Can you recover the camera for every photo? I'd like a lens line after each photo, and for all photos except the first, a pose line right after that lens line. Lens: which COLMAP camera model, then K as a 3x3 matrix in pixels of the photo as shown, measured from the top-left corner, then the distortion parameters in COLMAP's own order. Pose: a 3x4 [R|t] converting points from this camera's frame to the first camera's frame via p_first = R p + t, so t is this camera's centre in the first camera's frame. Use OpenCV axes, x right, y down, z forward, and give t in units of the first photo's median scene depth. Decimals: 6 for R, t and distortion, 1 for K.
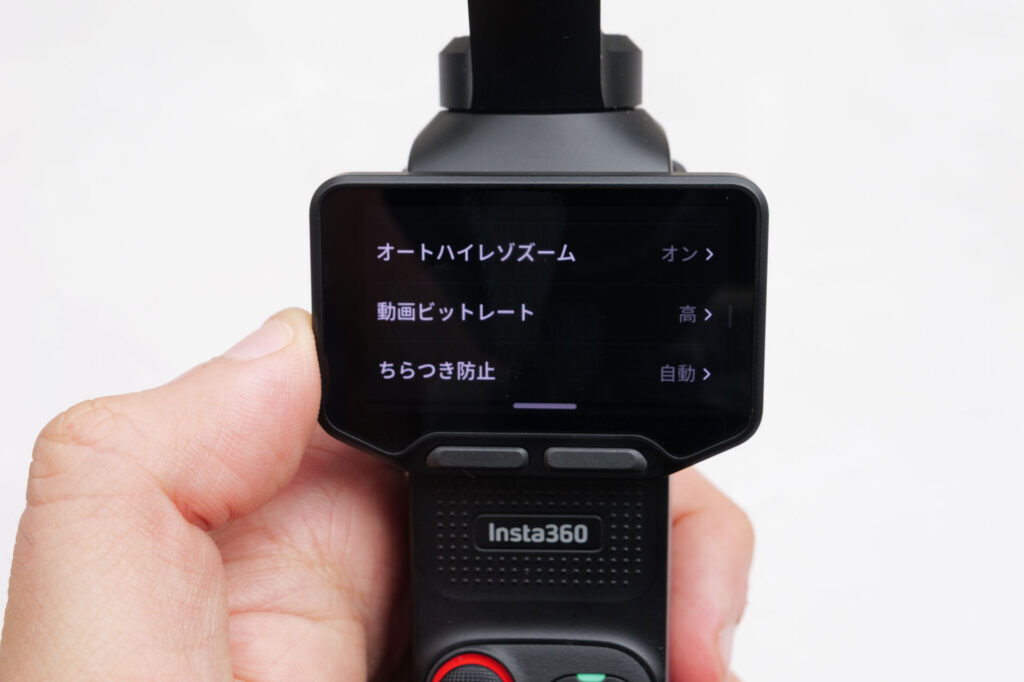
lens RADIAL K [[1370.9, 0, 512.0], [0, 1370.9, 341.0], [0, 0, 1]] dist [-0.074477, 0.005637]
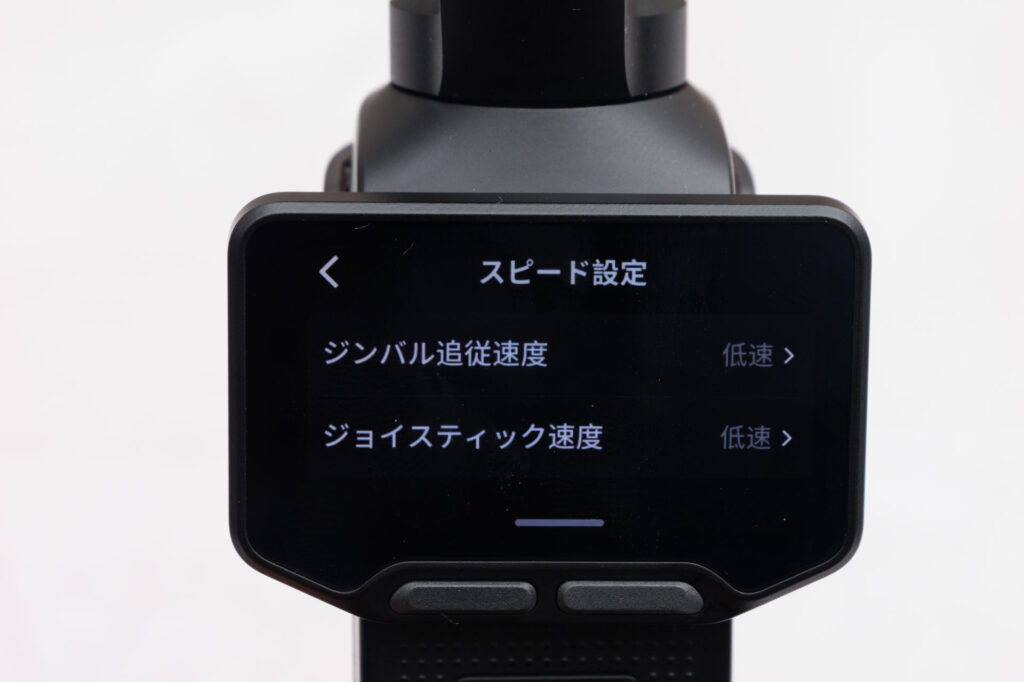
lens RADIAL K [[3363.9, 0, 512.0], [0, 3363.9, 341.0], [0, 0, 1]] dist [-0.157494, -1.222071]
pose [[0.995932, -0.007422, 0.089800, -0.155436], [0.005400, 0.999727, 0.022746, -0.085873], [-0.089944, -0.022169, 0.995700, -0.723598]]
